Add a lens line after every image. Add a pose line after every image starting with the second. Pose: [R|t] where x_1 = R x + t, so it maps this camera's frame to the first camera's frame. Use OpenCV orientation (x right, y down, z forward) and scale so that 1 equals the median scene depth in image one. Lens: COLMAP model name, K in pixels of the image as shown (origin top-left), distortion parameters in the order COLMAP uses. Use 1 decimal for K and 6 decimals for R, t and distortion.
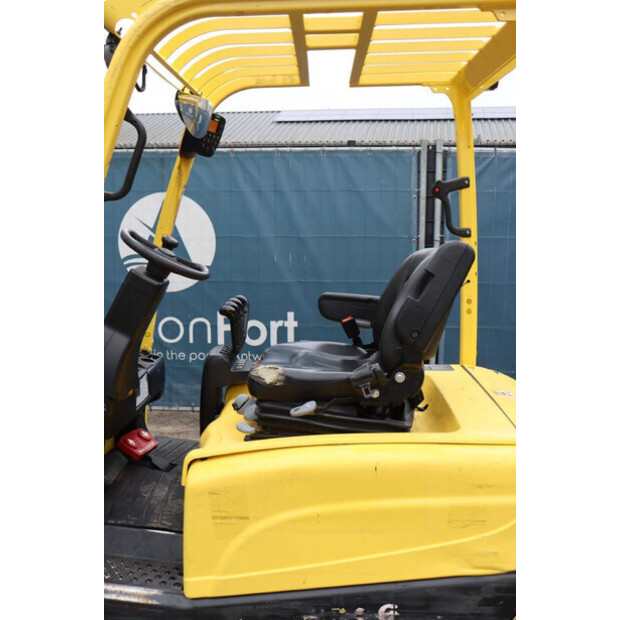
lens RADIAL K [[607.7, 0, 310.0], [0, 607.7, 310.0], [0, 0, 1]] dist [-0.083935, 0.000051]
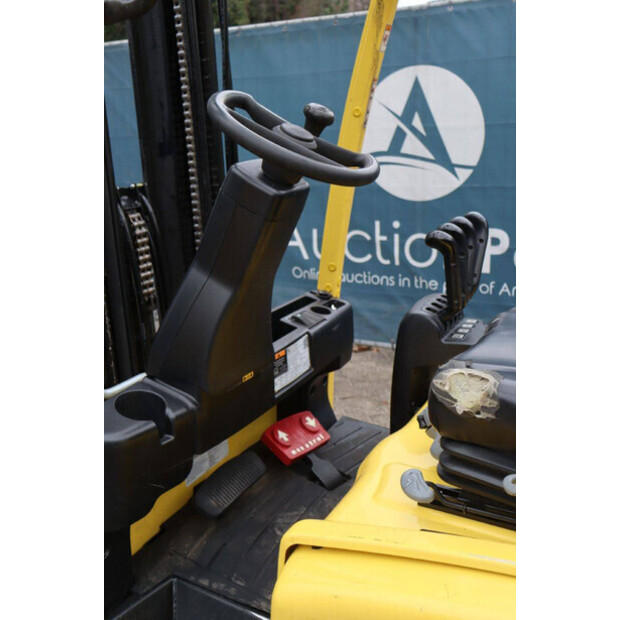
lens RADIAL K [[660.5, 0, 310.0], [0, 660.5, 310.0], [0, 0, 1]] dist [-0.043245, 0.000361]
pose [[0.897519, 0.082175, -0.433252, 0.030516], [-0.021418, 0.989448, 0.143300, -0.020385], [0.440456, -0.119335, 0.889808, 0.385233]]
